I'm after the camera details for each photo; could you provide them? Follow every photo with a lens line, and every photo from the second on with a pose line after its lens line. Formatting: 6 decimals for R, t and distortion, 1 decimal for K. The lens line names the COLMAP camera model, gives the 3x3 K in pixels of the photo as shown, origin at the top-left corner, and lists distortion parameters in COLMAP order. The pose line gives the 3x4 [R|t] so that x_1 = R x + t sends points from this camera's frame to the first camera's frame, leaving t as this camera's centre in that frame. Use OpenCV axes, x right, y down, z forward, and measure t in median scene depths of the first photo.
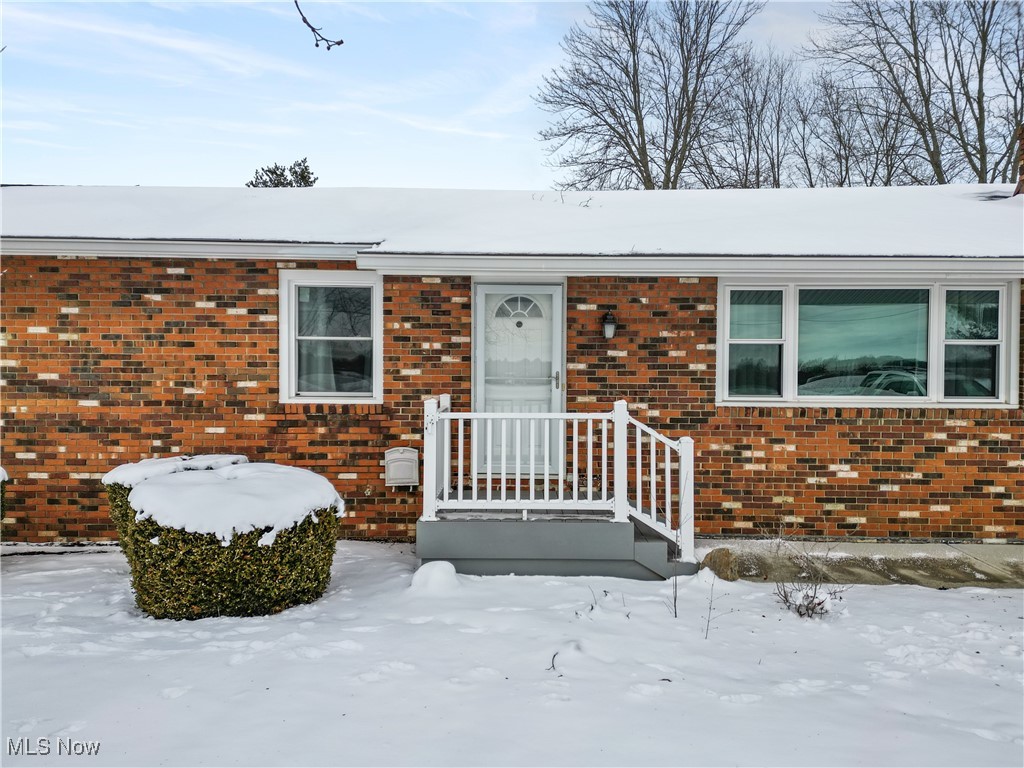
lens RADIAL K [[716.0, 0, 507.6], [0, 716.0, 376.4], [0, 0, 1]] dist [0.076214, -0.027900]
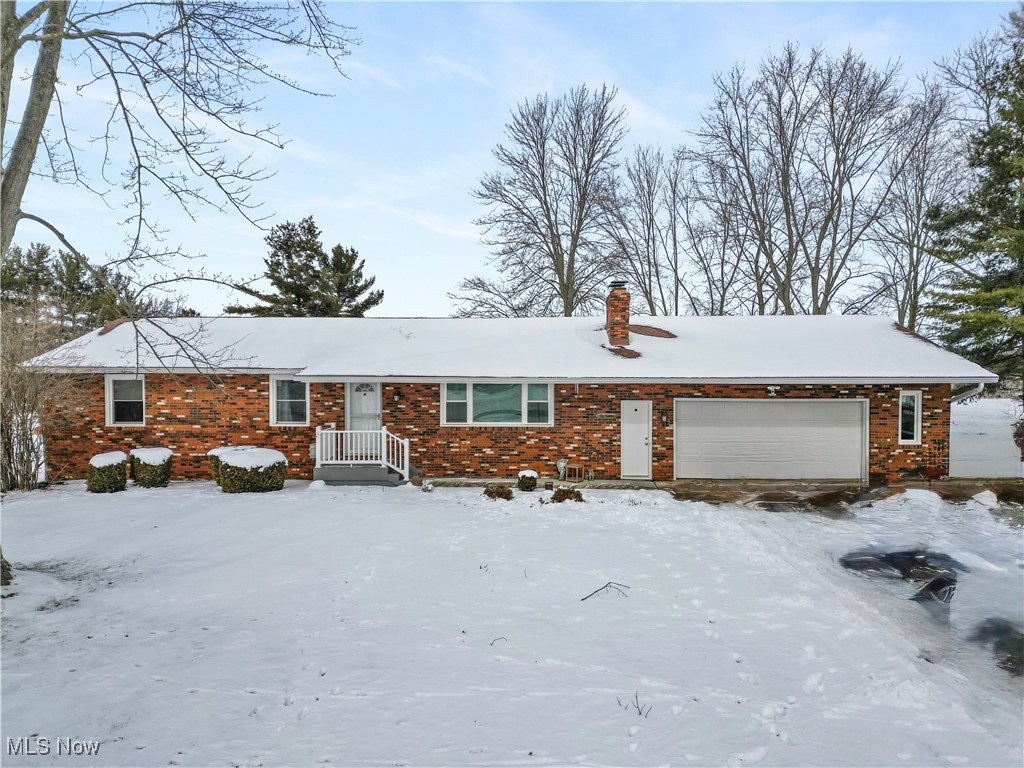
lens RADIAL K [[716.0, 0, 517.1], [0, 716.0, 386.4], [0, 0, 1]] dist [0.076214, -0.027900]
pose [[0.999853, -0.004154, -0.016606, 0.608868], [0.004336, 0.999931, 0.010926, -0.128929], [0.016559, -0.010996, 0.999802, -1.556656]]
